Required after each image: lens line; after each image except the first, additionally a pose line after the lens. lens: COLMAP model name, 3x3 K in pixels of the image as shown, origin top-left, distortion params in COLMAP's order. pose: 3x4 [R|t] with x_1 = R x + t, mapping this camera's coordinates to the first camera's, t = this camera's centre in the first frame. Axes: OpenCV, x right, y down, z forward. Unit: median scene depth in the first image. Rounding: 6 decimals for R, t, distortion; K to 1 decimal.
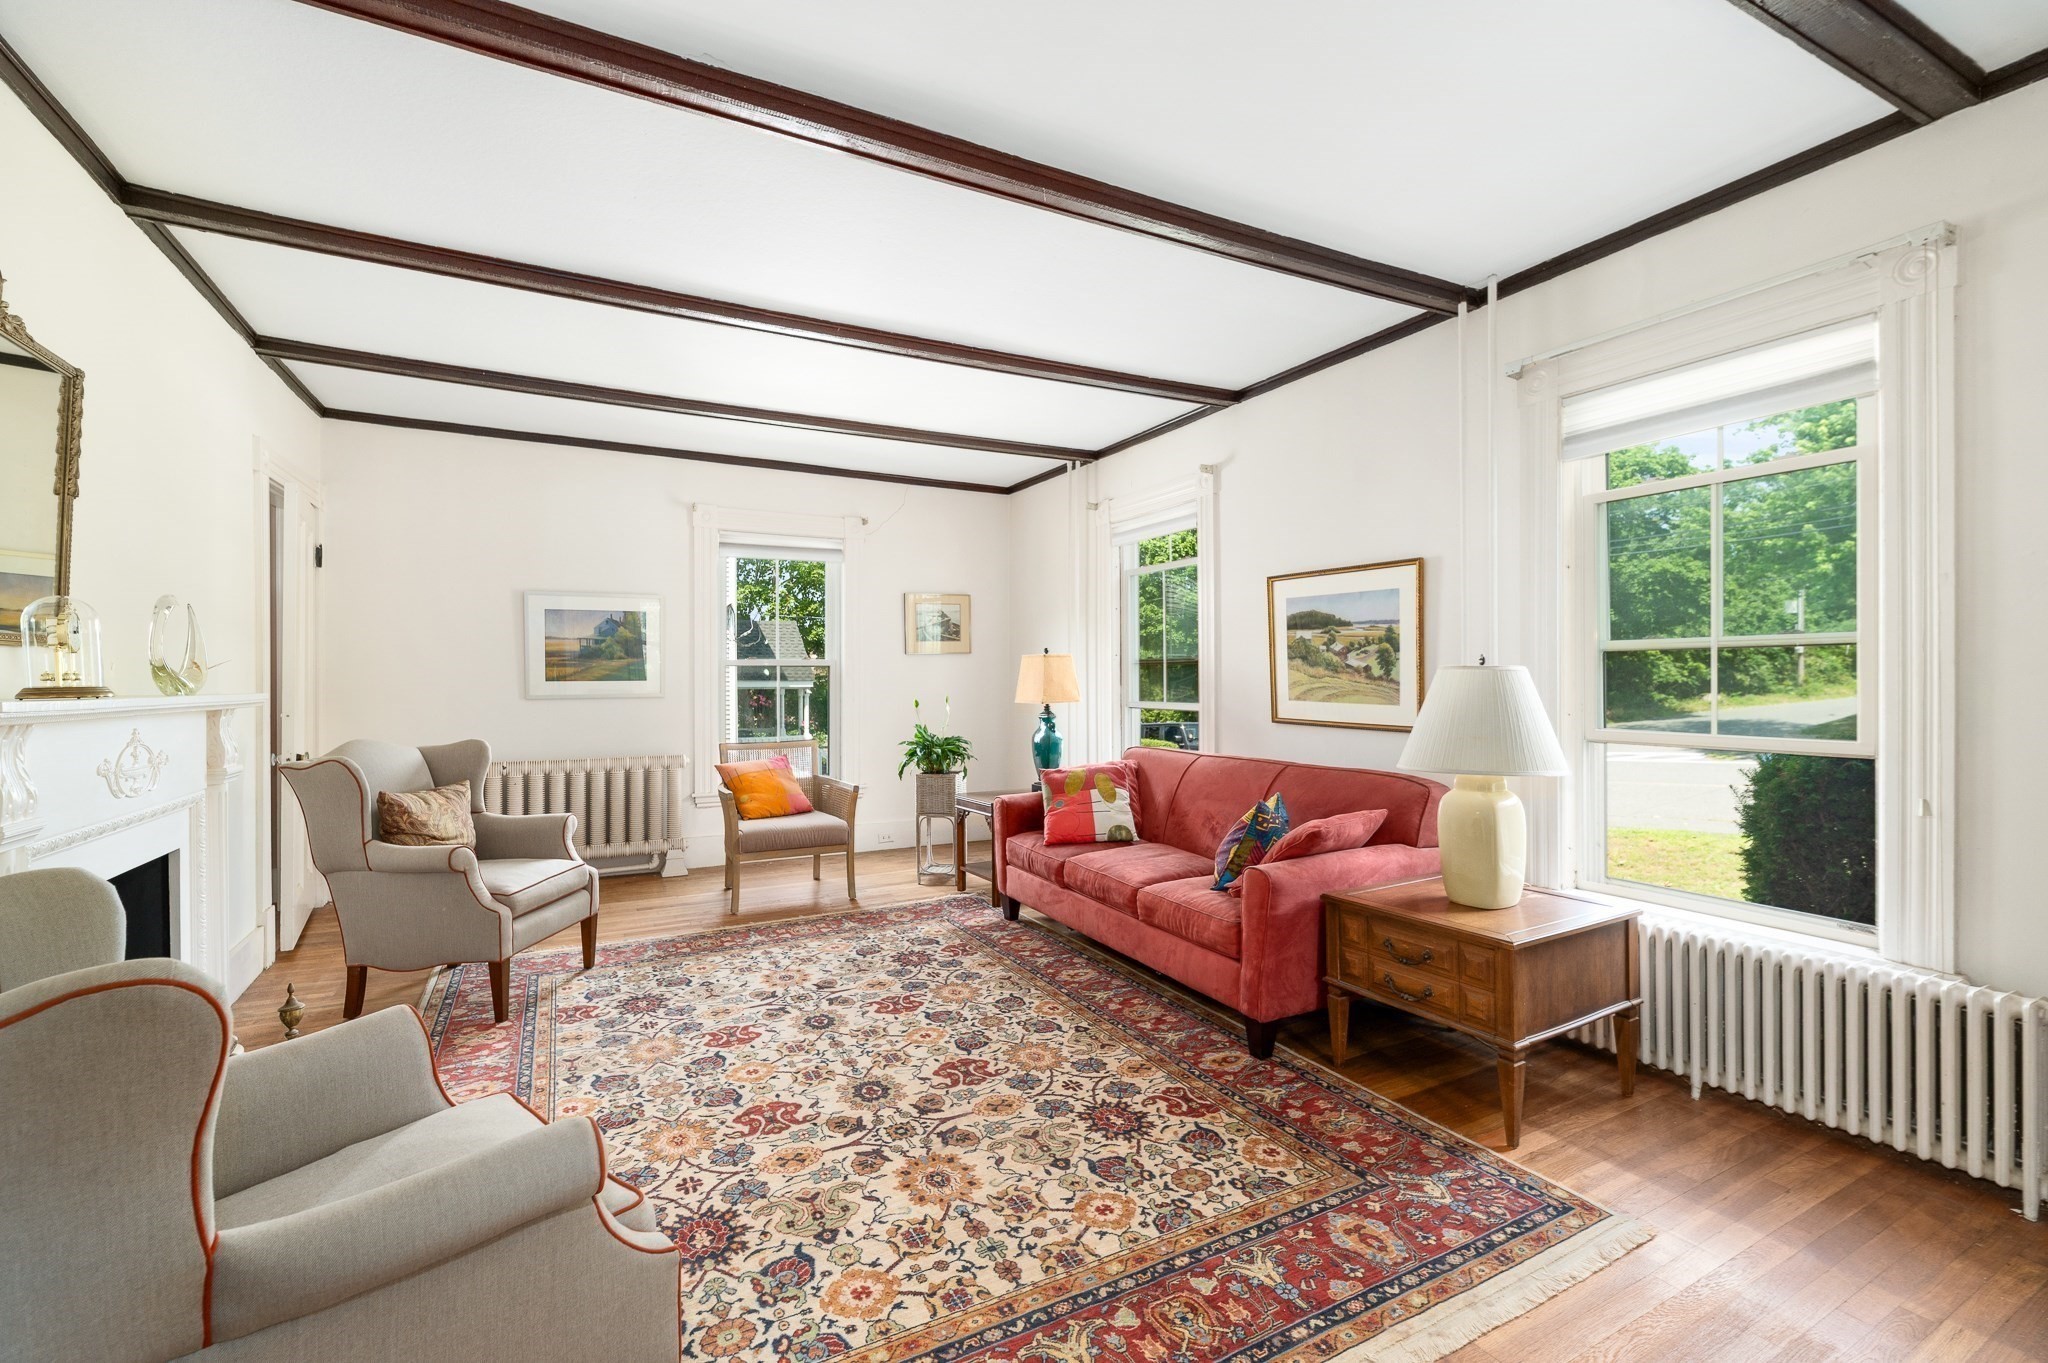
lens RADIAL K [[894.5, 0, 1040.2], [0, 894.5, 679.9], [0, 0, 1]] dist [-0.002412, -0.000675]
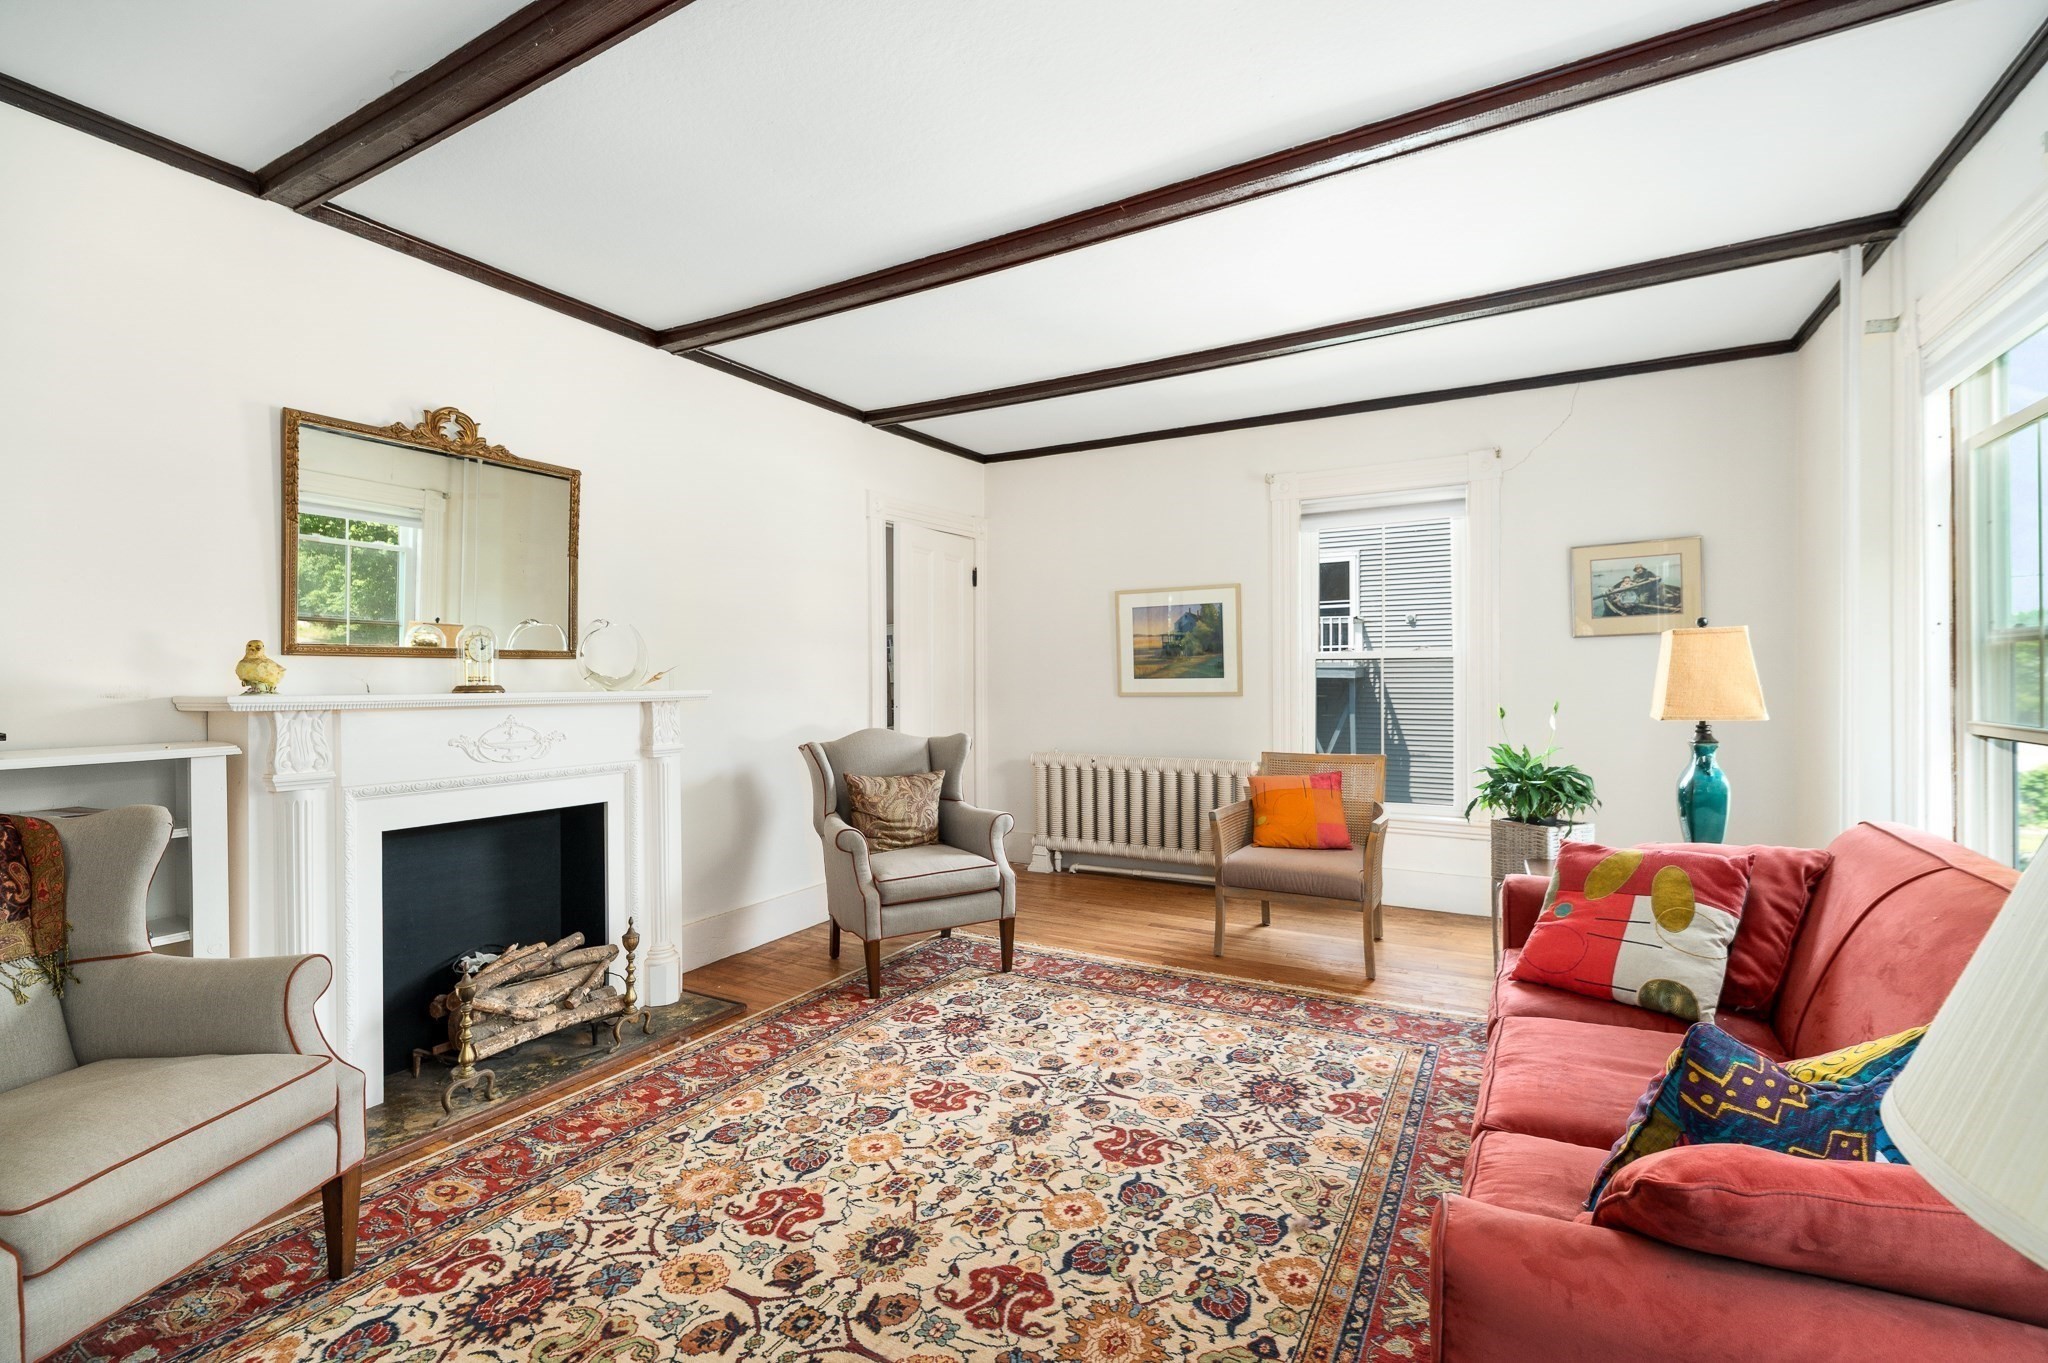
lens RADIAL K [[894.5, 0, 1022.4], [0, 894.5, 681.4], [0, 0, 1]] dist [-0.002412, -0.000675]
pose [[0.527356, 0.002891, -0.849639, 0.368194], [0.003371, 0.999979, 0.005494, -0.001911], [0.849638, -0.005761, 0.527335, 0.541354]]
